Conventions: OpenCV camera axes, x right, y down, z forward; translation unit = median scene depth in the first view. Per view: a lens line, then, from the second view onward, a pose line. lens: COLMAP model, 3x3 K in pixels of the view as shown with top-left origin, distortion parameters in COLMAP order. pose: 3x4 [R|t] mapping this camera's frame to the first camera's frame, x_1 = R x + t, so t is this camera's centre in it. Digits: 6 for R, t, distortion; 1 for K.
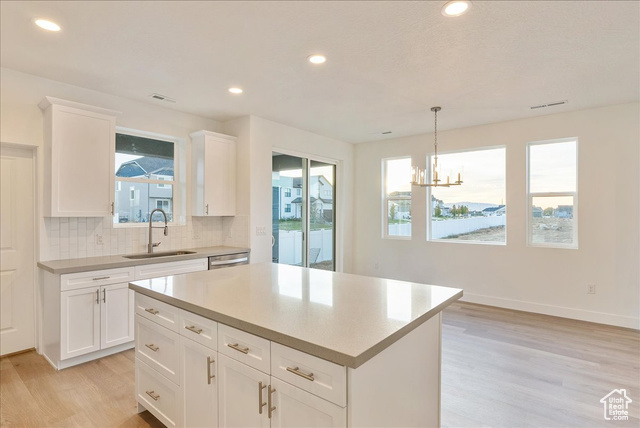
lens RADIAL K [[306.8, 0, 320.0], [0, 306.8, 214.0], [0, 0, 1]] dist [-0.000157, -0.000006]
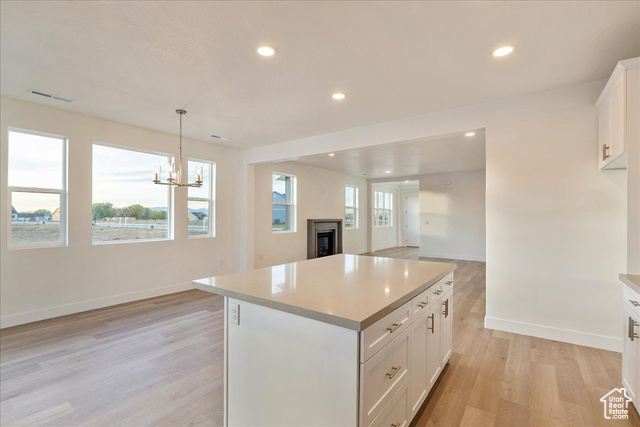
lens RADIAL K [[306.8, 0, 320.0], [0, 306.8, 213.5], [0, 0, 1]] dist [-0.000157, -0.000006]
pose [[-0.048555, 0.003117, 0.998816, -0.584541], [-0.010450, 0.999939, -0.003628, 0.002002], [-0.998766, -0.010614, -0.048519, 0.493537]]
